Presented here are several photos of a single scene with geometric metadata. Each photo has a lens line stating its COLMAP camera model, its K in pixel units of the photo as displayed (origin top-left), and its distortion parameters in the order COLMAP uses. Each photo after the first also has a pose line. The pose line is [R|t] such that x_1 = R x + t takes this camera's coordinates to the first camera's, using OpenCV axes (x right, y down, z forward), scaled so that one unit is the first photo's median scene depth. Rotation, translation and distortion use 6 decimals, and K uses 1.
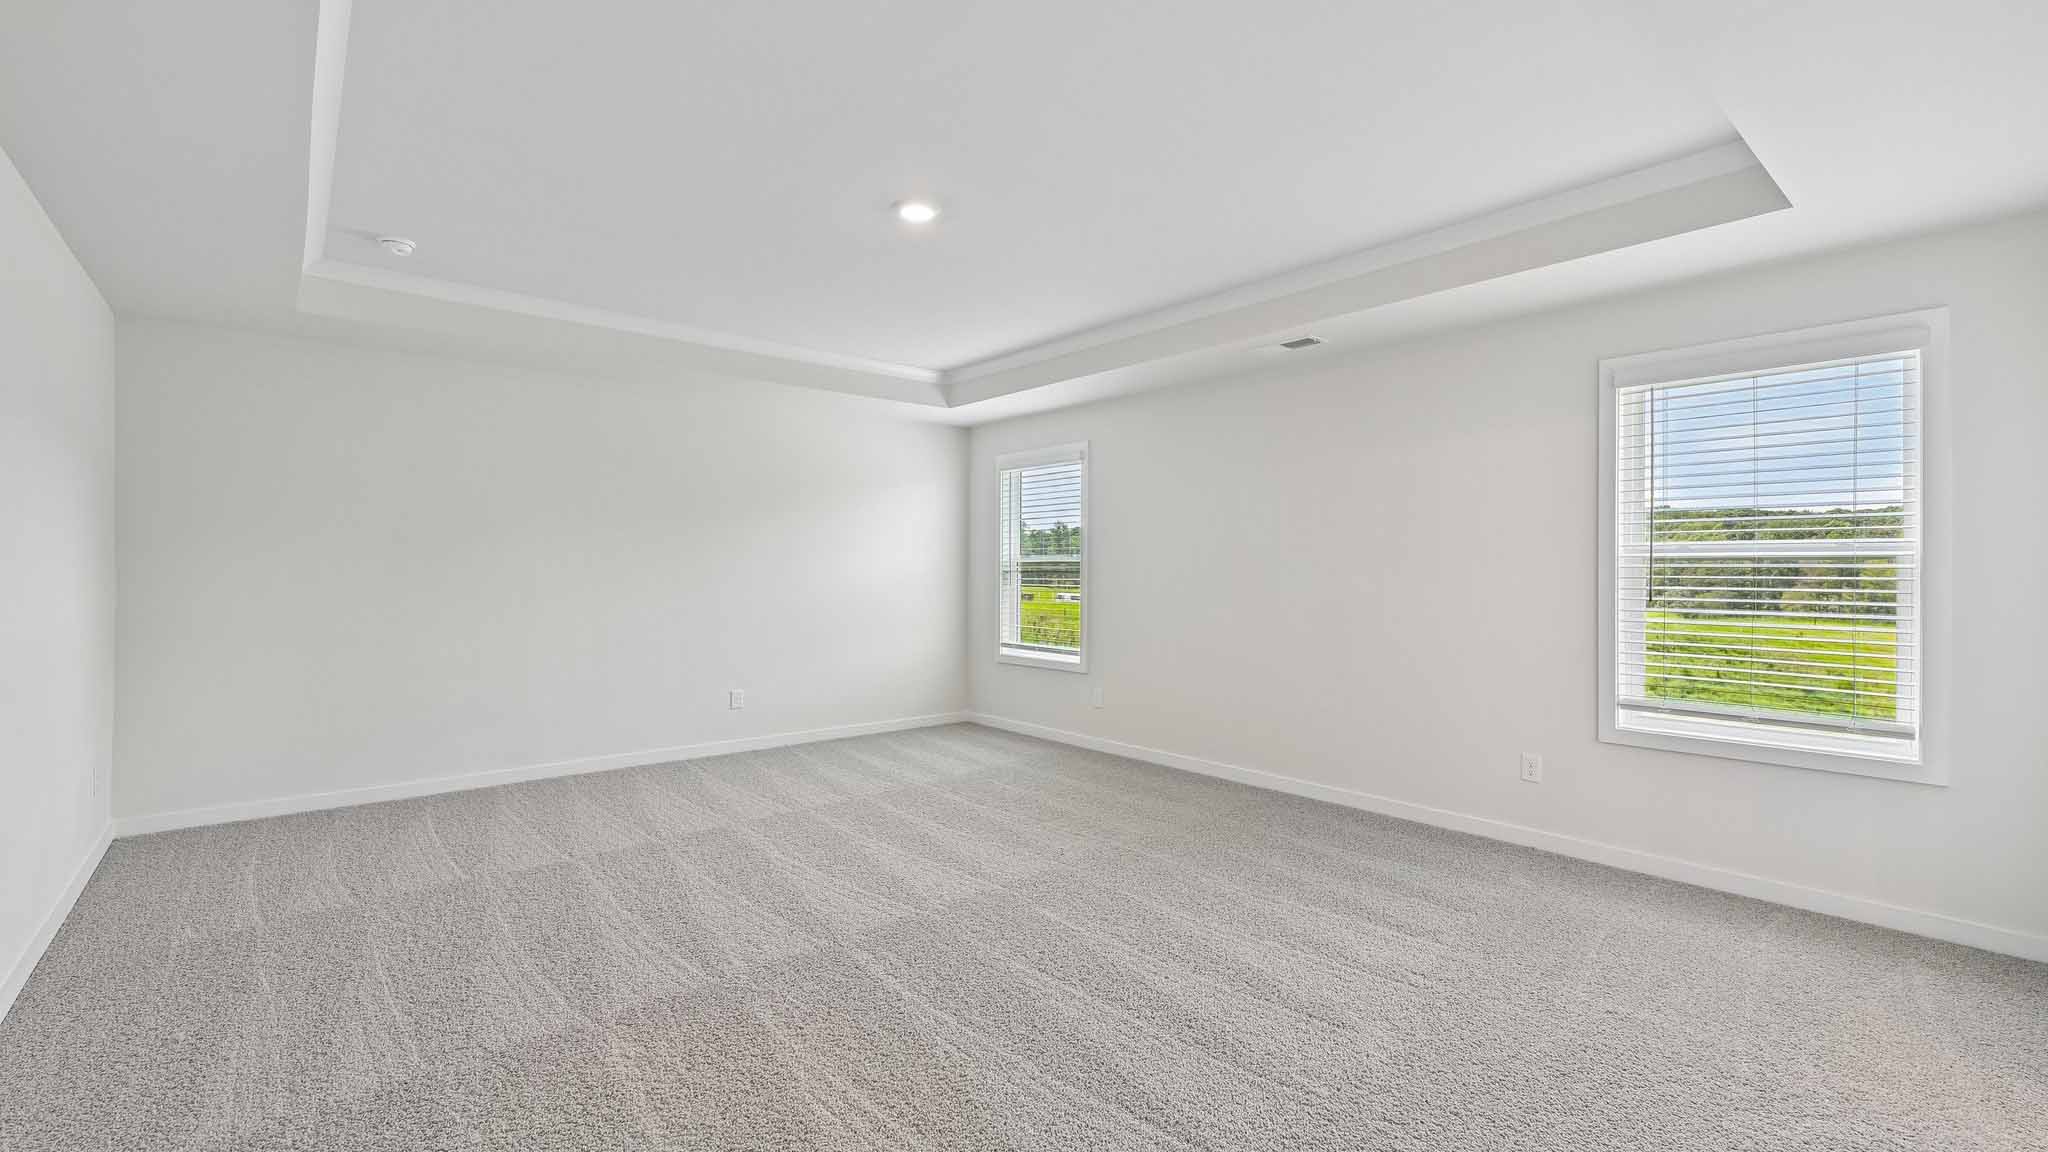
lens RADIAL K [[874.4, 0, 991.6], [0, 874.4, 578.1], [0, 0, 1]] dist [-0.000621, -0.000101]
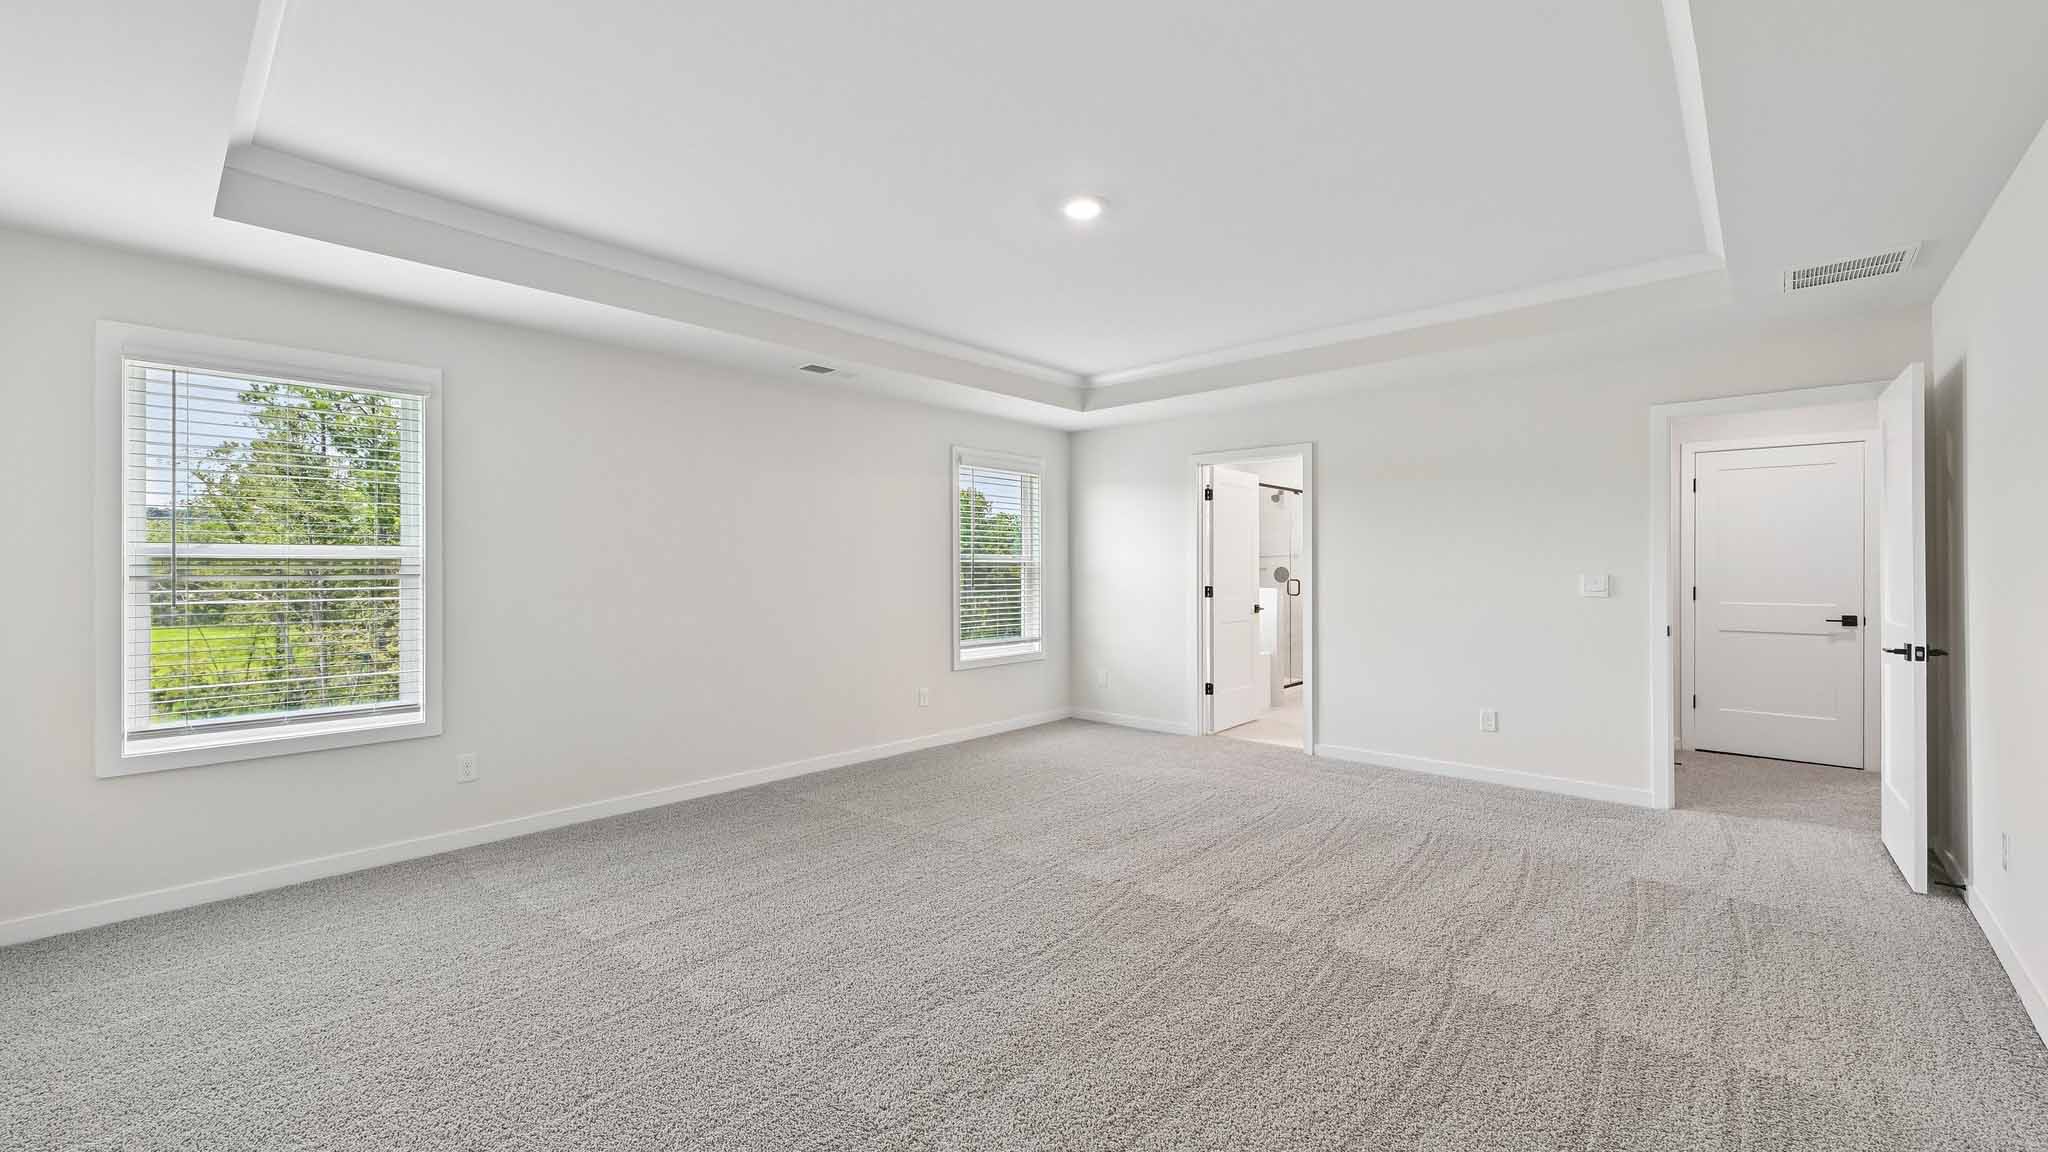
lens RADIAL K [[848.1, 0, 1021.7], [0, 848.1, 563.4], [0, 0, 1]] dist [-0.000497, -0.000039]
pose [[-0.140864, 0.006144, 0.990010, -0.663186], [0.013598, 0.999898, -0.004271, -0.009184], [-0.989936, 0.012860, -0.140933, 0.785770]]
